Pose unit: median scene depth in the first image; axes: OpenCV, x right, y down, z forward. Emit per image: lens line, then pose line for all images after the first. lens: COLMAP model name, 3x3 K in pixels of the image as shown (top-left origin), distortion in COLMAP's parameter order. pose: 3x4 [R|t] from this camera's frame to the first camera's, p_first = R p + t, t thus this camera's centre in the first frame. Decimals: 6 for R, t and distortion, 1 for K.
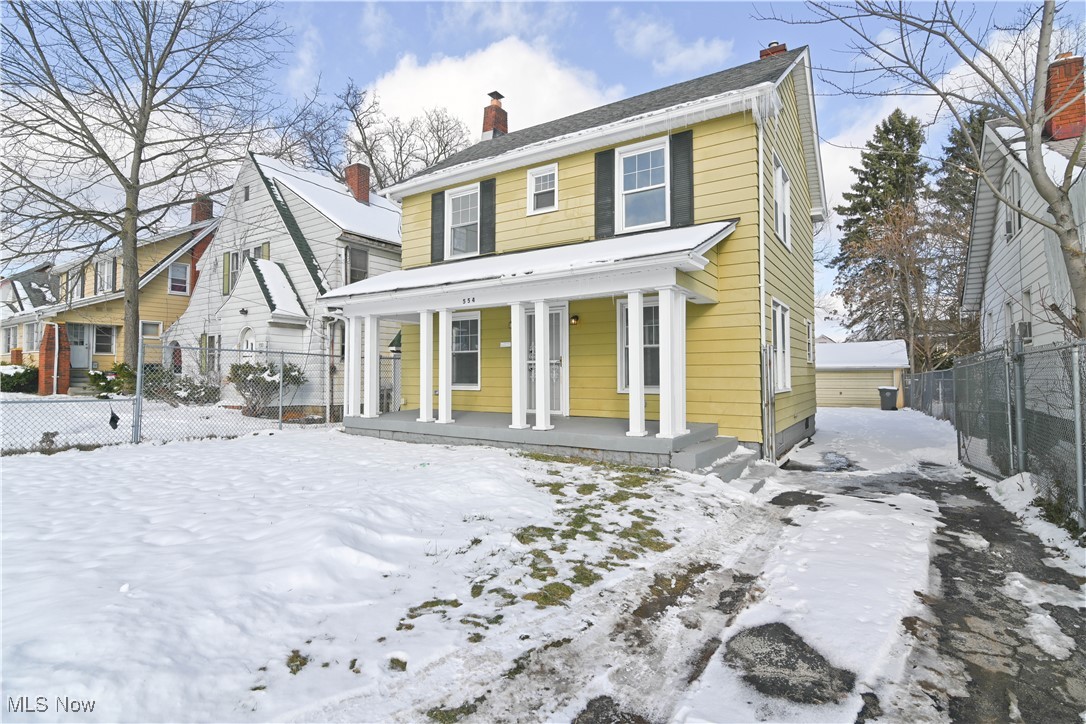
lens RADIAL K [[537.7, 0, 553.2], [0, 537.7, 356.5], [0, 0, 1]] dist [-0.015661, 0.000203]
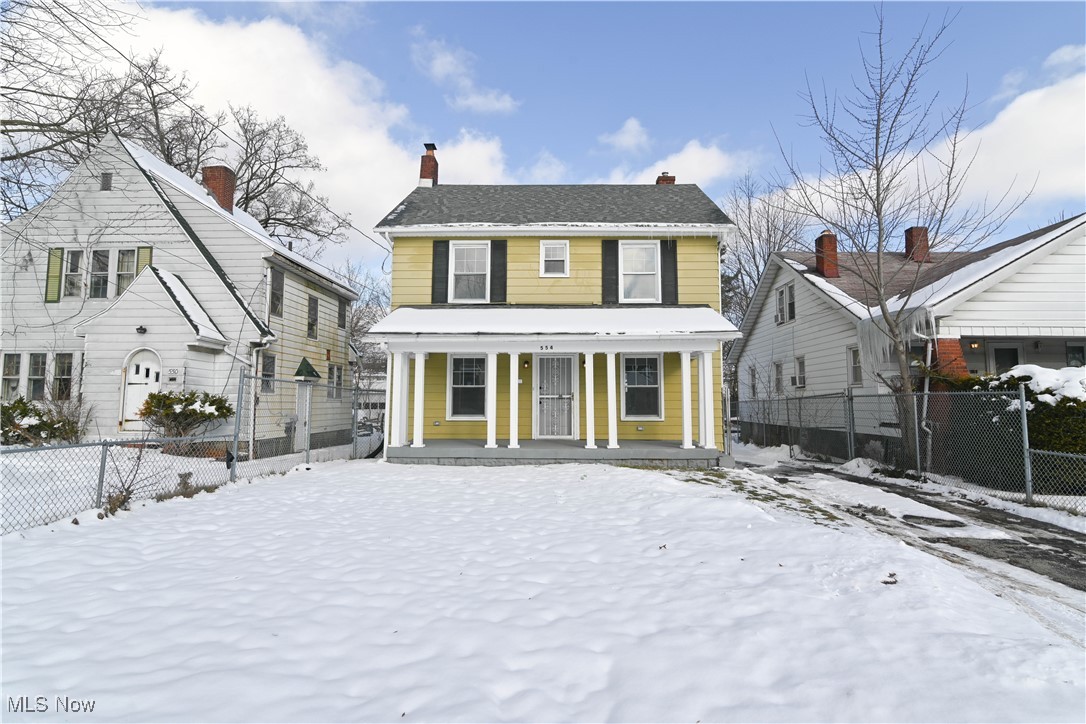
lens RADIAL K [[537.7, 0, 553.2], [0, 537.7, 356.5], [0, 0, 1]] dist [-0.015661, 0.000203]
pose [[0.848575, 0.045517, 0.527113, -0.662884], [-0.018650, 0.998247, -0.056175, -0.011625], [-0.528746, 0.037838, 0.847936, -0.053046]]
